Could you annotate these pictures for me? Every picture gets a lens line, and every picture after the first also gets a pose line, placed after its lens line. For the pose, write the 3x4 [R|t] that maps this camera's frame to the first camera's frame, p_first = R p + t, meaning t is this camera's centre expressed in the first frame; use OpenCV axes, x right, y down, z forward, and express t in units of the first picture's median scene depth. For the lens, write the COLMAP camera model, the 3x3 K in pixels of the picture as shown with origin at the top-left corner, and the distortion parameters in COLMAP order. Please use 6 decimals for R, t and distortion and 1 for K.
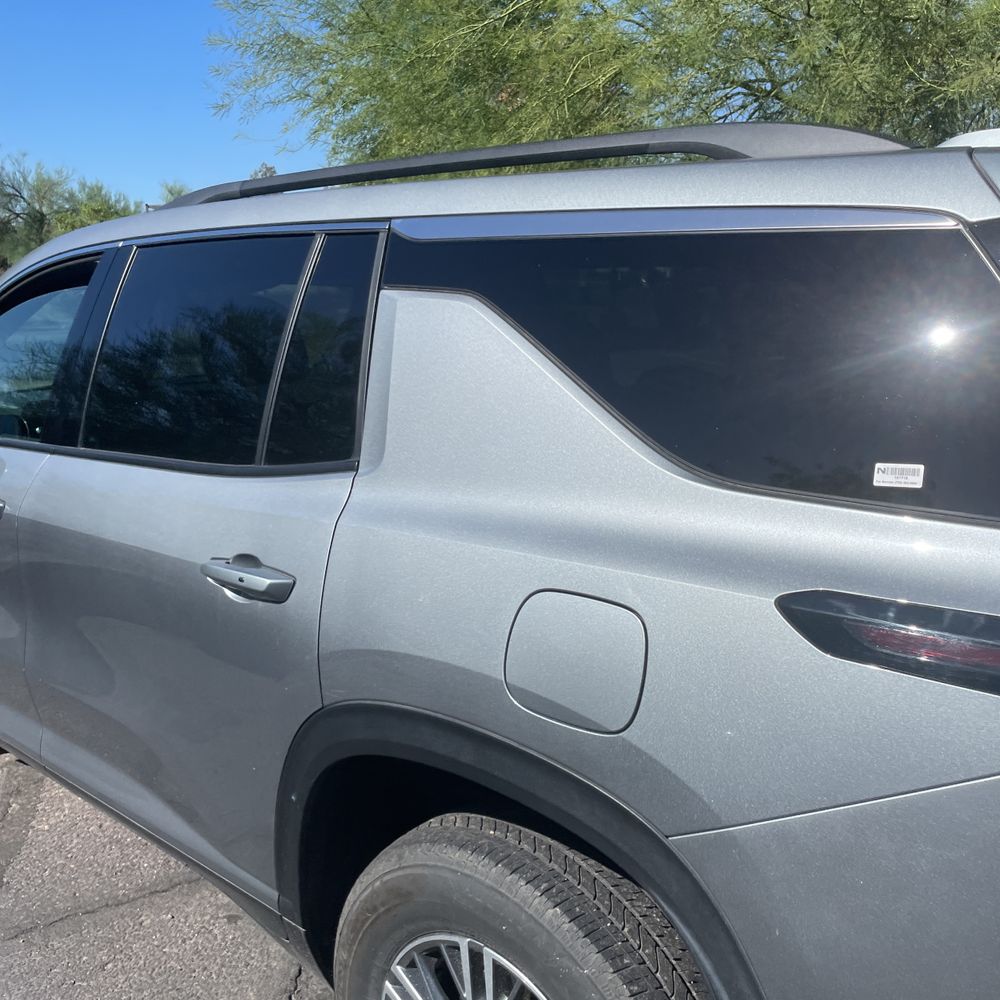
lens RADIAL K [[981.7, 0, 500.0], [0, 981.7, 500.0], [0, 0, 1]] dist [0.090790, -0.126704]
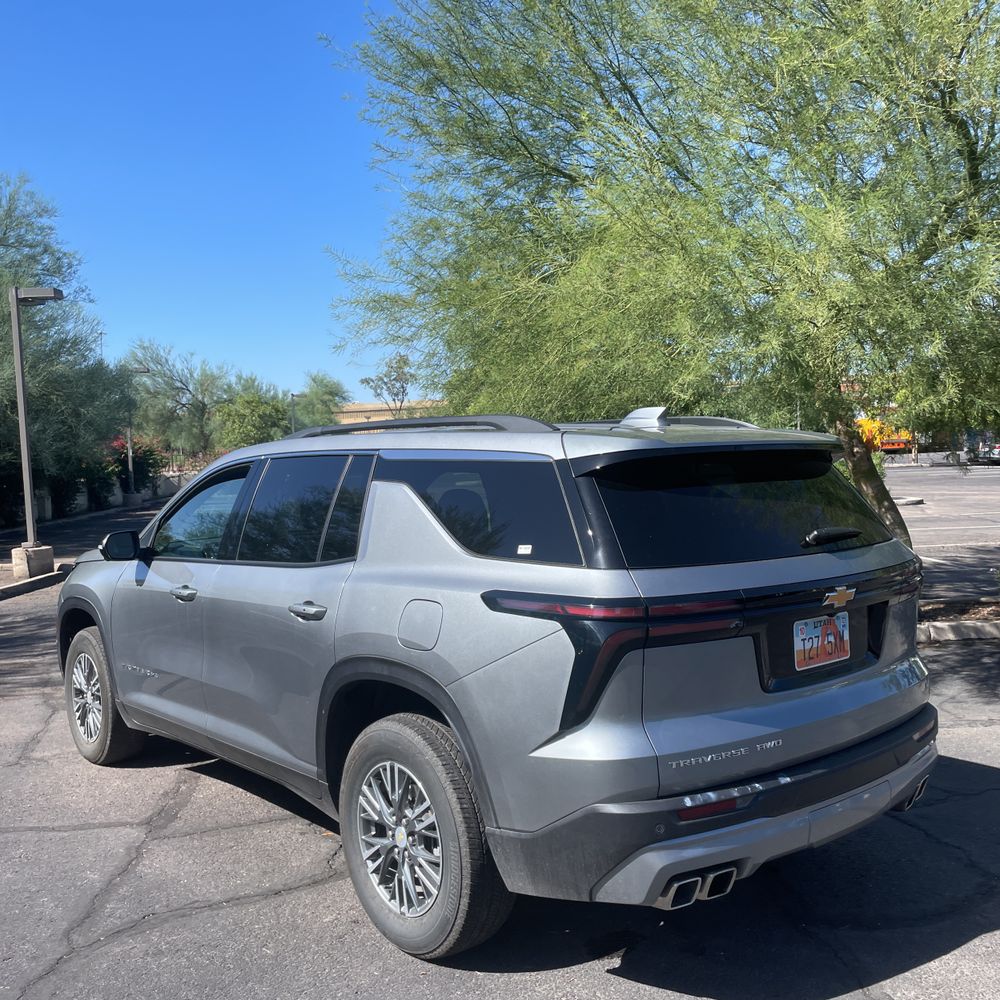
lens RADIAL K [[988.0, 0, 476.8], [0, 988.0, 500.4], [0, 0, 1]] dist [0.089656, -0.121032]
pose [[0.988904, -0.008502, -0.148312, 0.403508], [-0.016710, 0.985658, -0.167926, 0.181708], [0.147612, 0.168541, 0.974579, -1.028542]]
